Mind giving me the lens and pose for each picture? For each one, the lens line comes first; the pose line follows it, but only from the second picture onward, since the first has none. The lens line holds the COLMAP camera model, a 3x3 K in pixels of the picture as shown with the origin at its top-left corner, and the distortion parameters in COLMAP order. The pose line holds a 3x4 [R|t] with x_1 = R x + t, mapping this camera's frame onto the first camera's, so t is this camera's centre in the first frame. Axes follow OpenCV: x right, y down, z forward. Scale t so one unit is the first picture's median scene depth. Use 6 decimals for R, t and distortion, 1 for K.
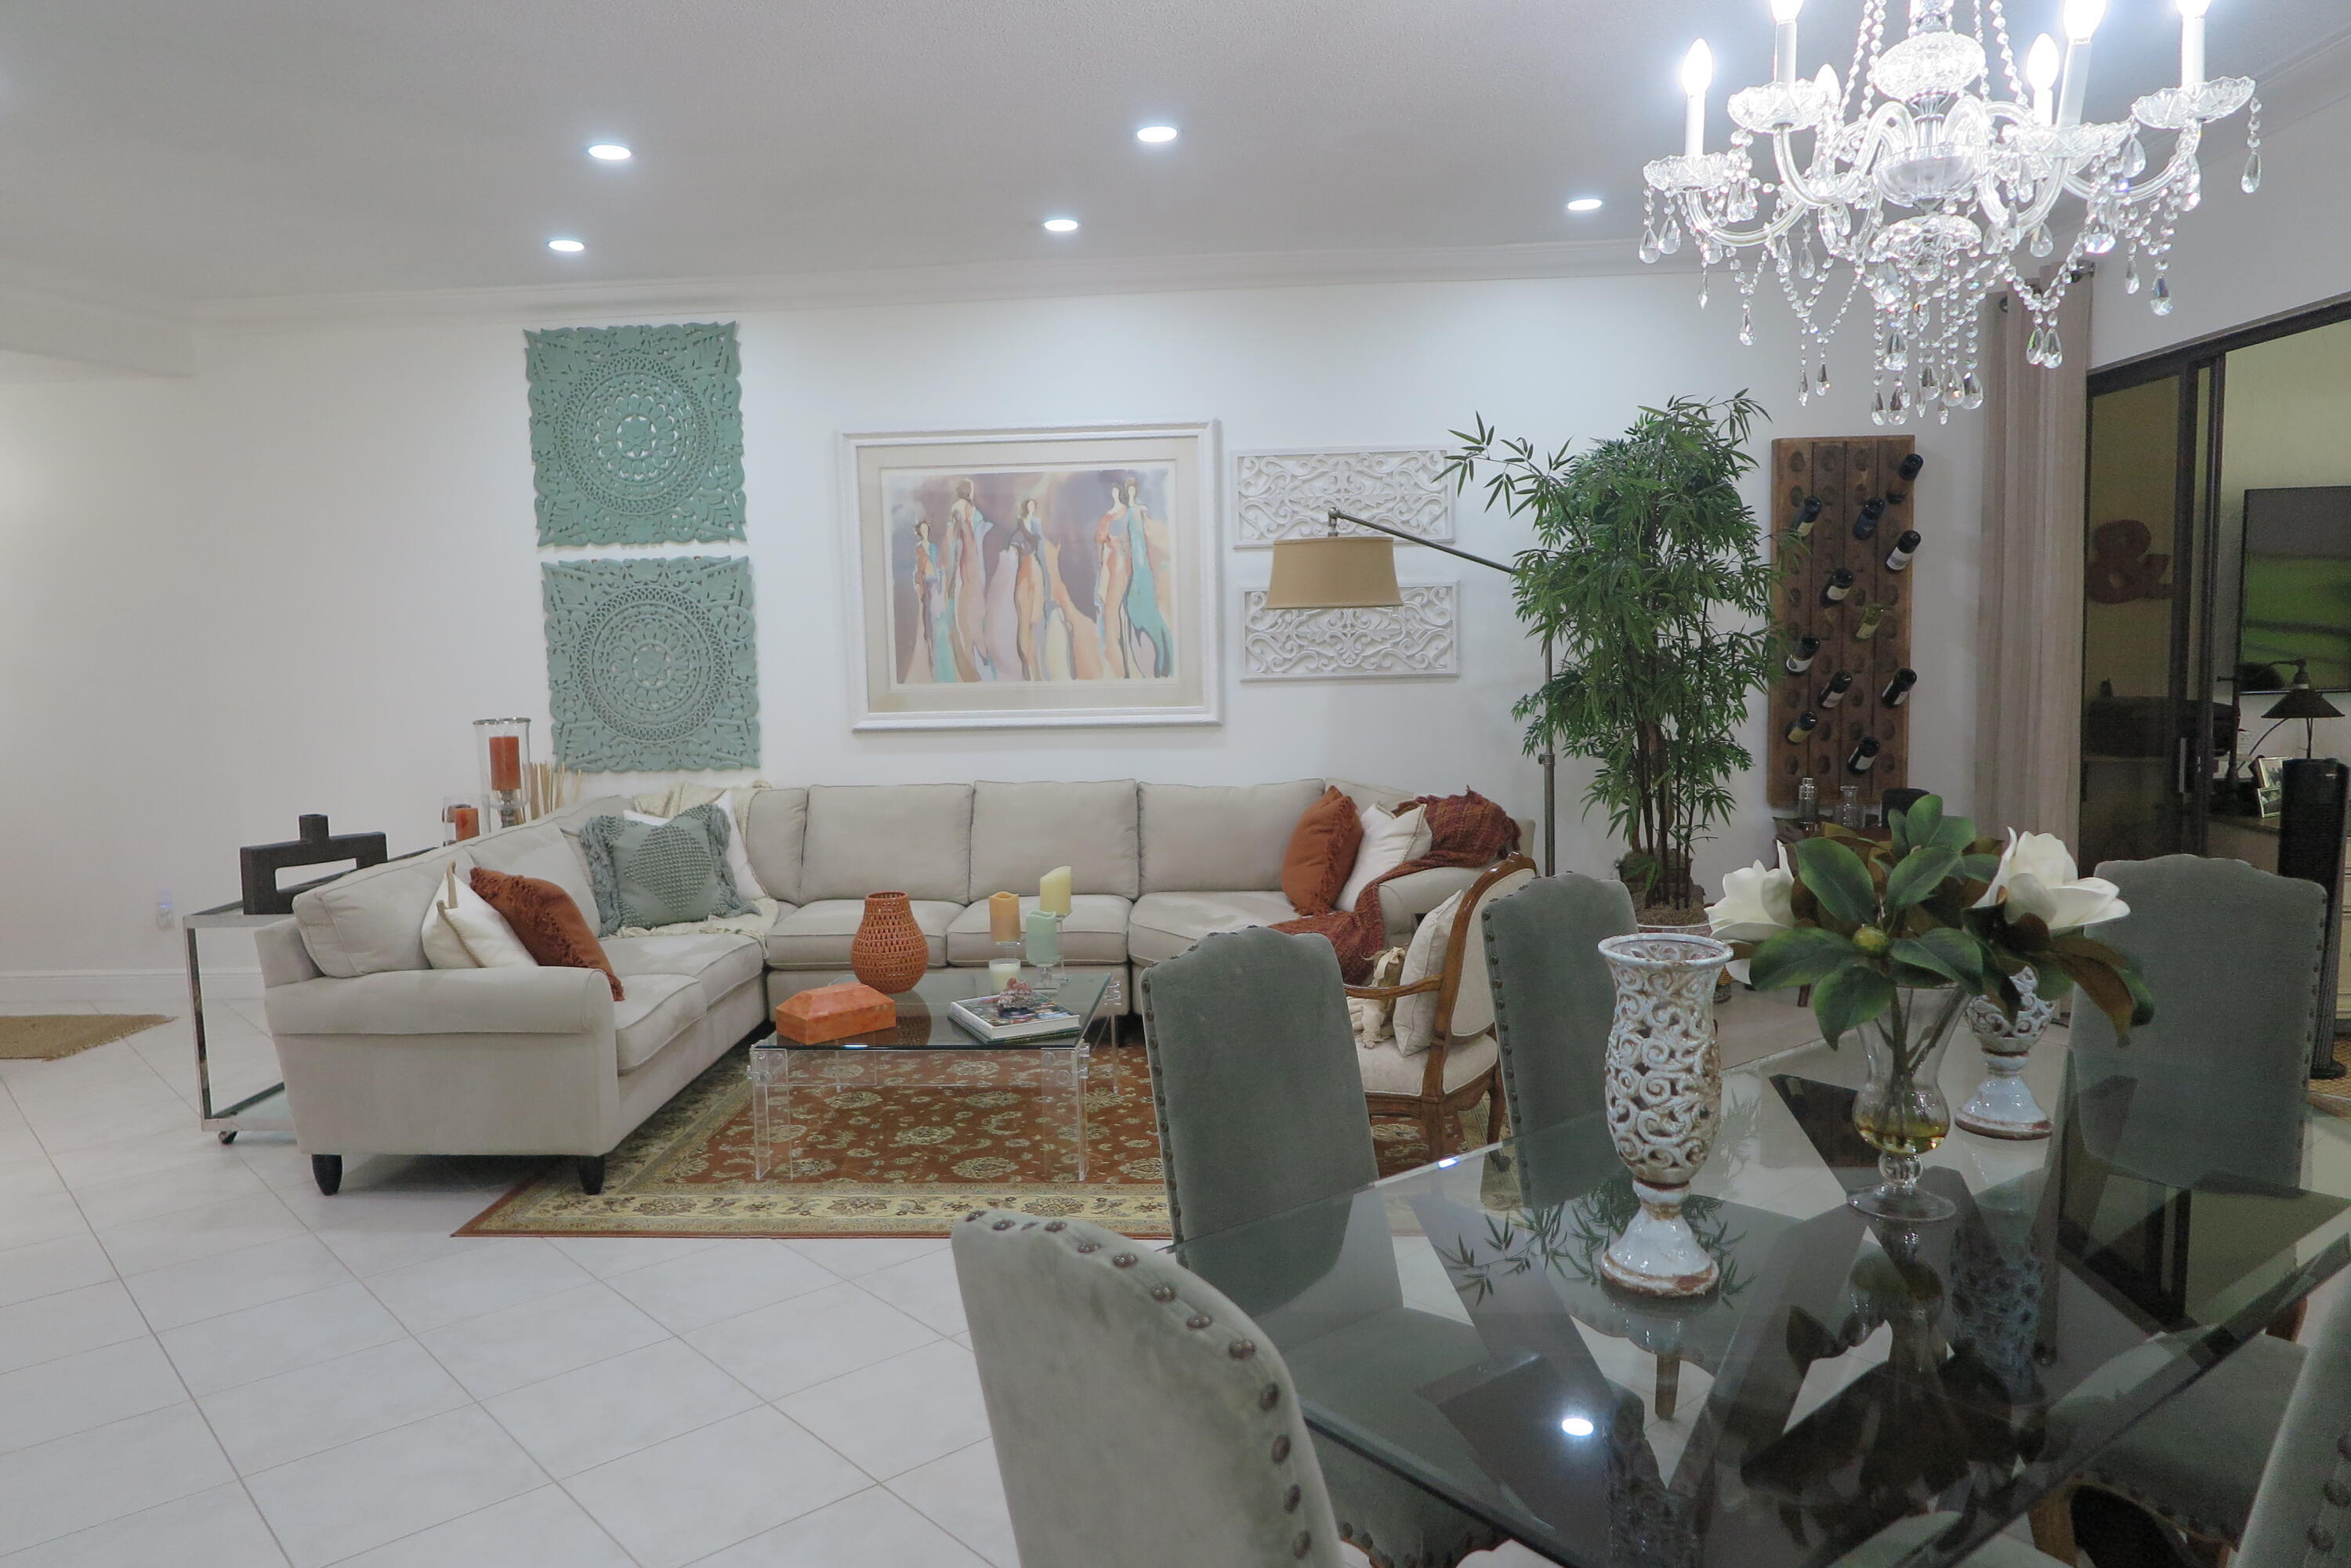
lens RADIAL K [[1622.6, 0, 1168.0], [0, 1622.6, 792.1], [0, 0, 1]] dist [0.020109, -0.008991]
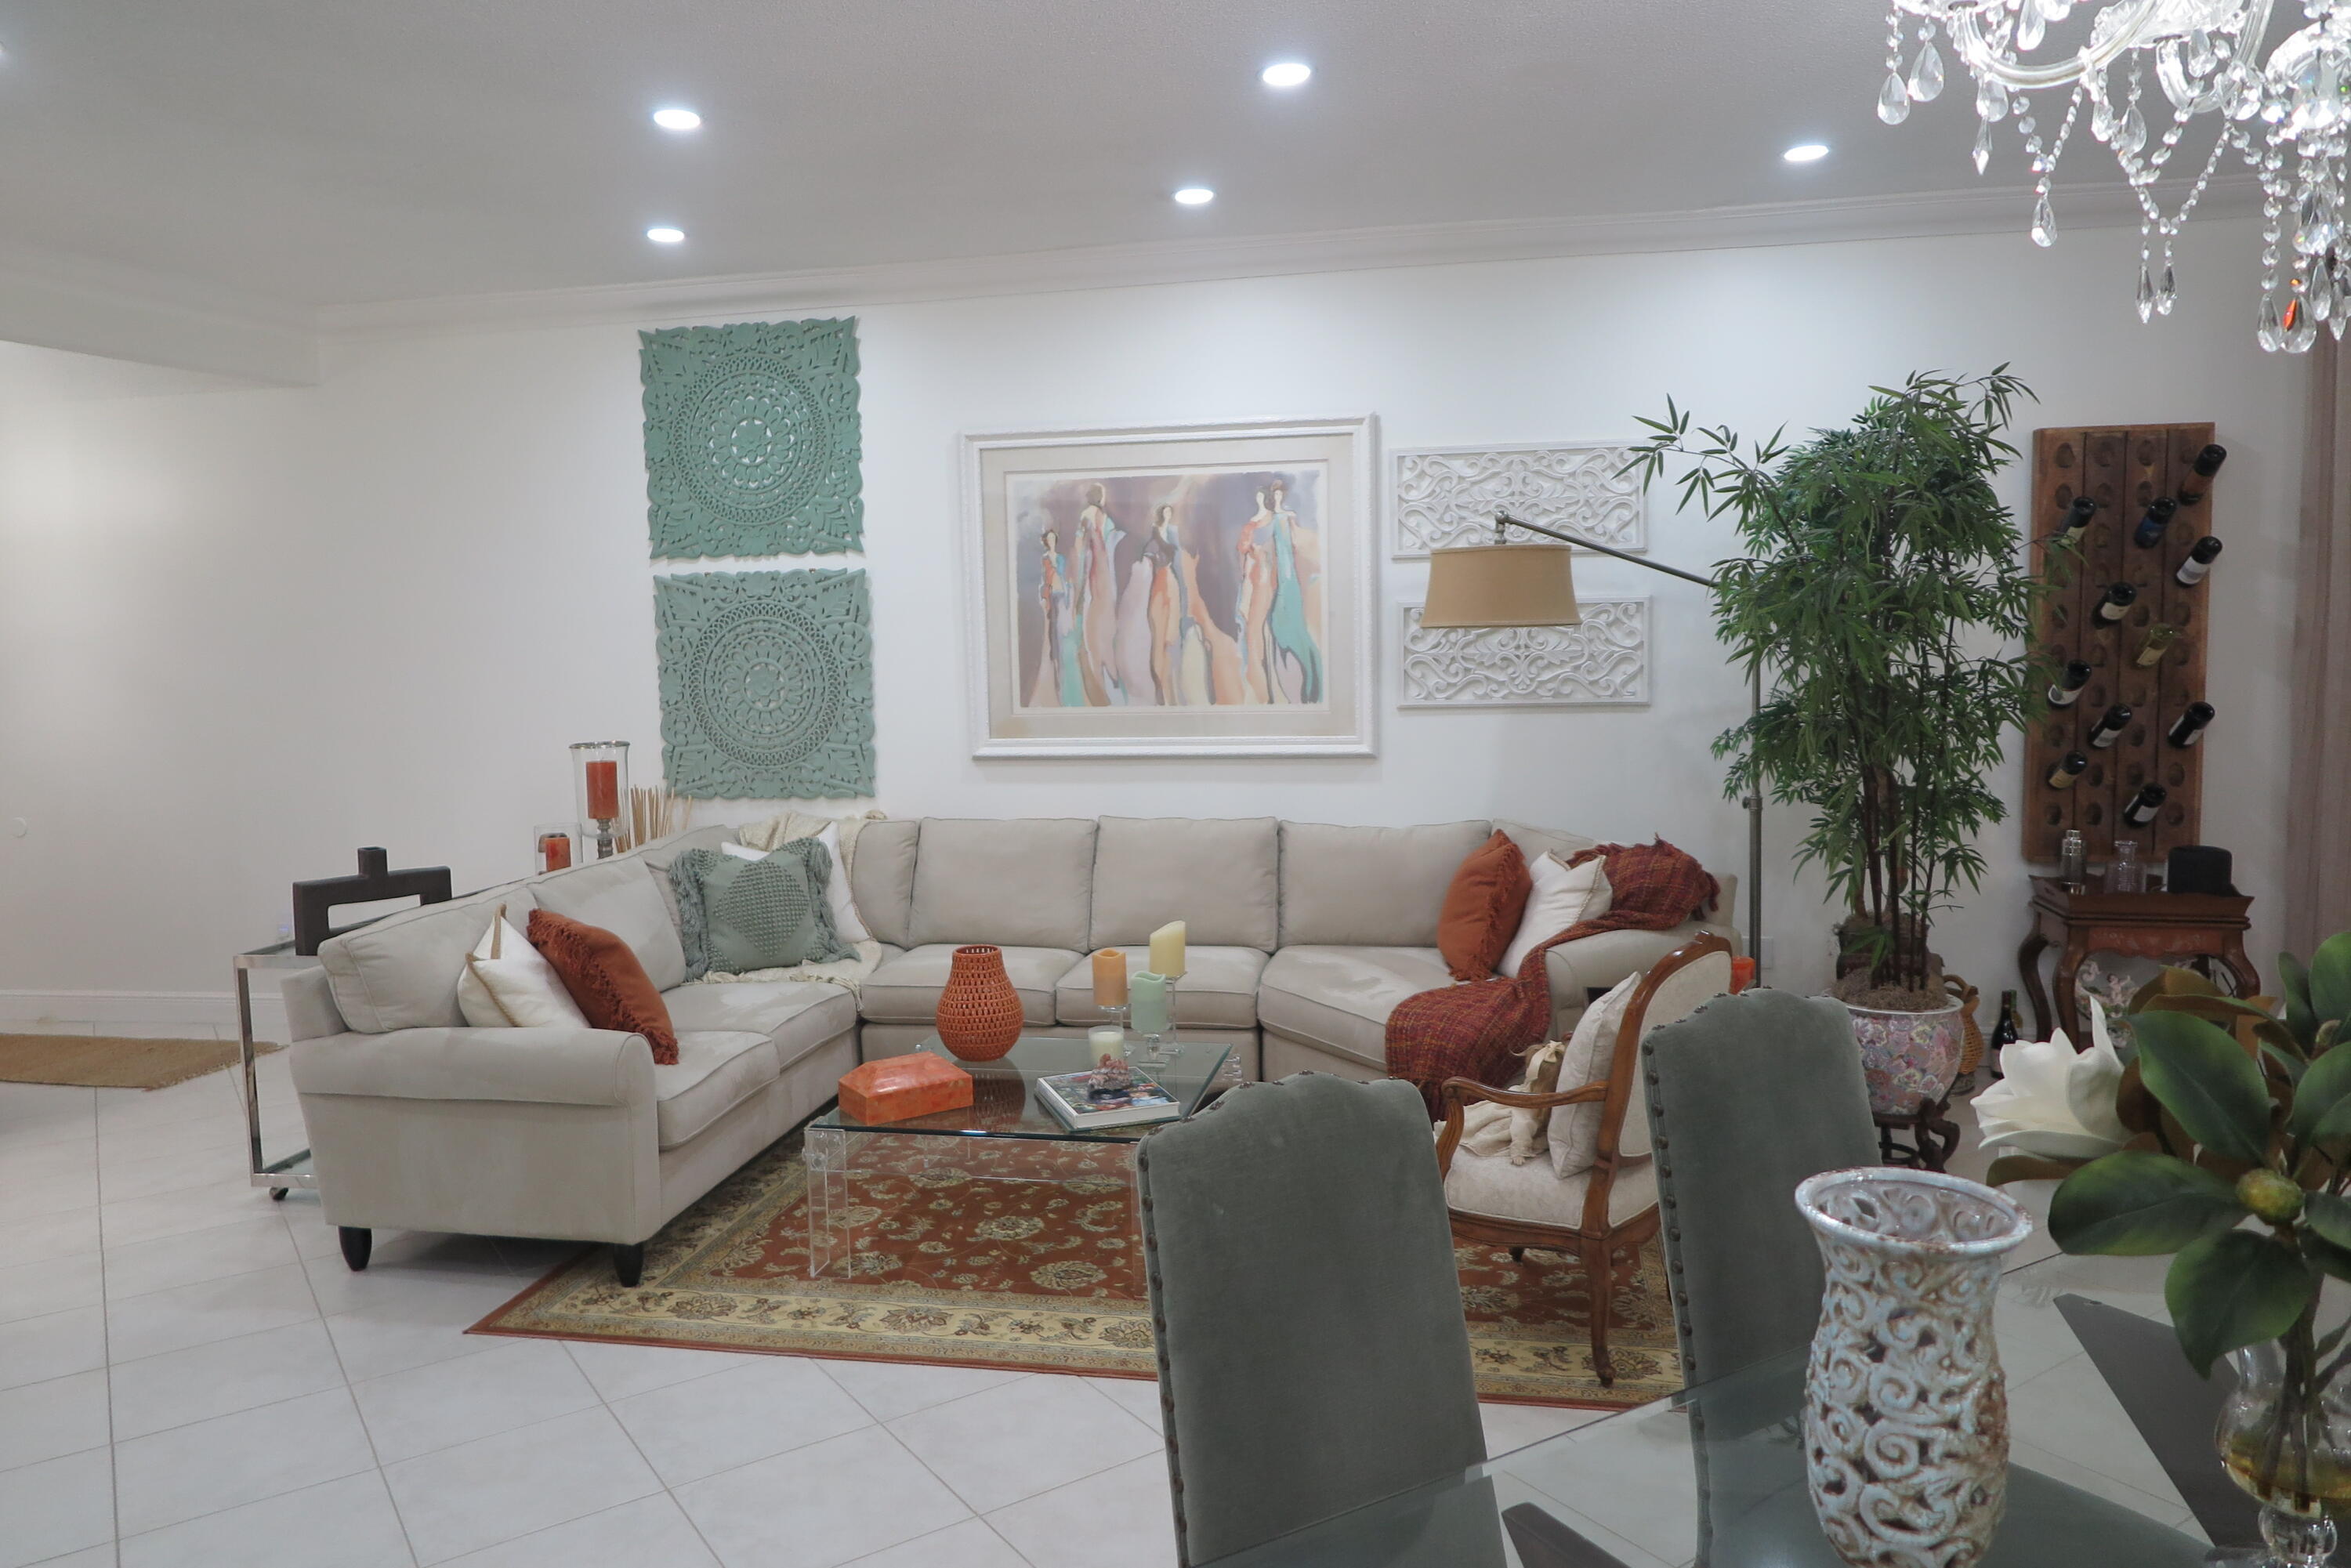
lens RADIAL K [[1622.6, 0, 1181.0], [0, 1622.6, 792.9], [0, 0, 1]] dist [0.020109, -0.008991]
pose [[0.993302, 0.014959, -0.114576, 0.033188], [-0.015964, 0.999842, -0.007861, -0.015094], [0.114440, 0.009637, 0.993383, 0.117134]]
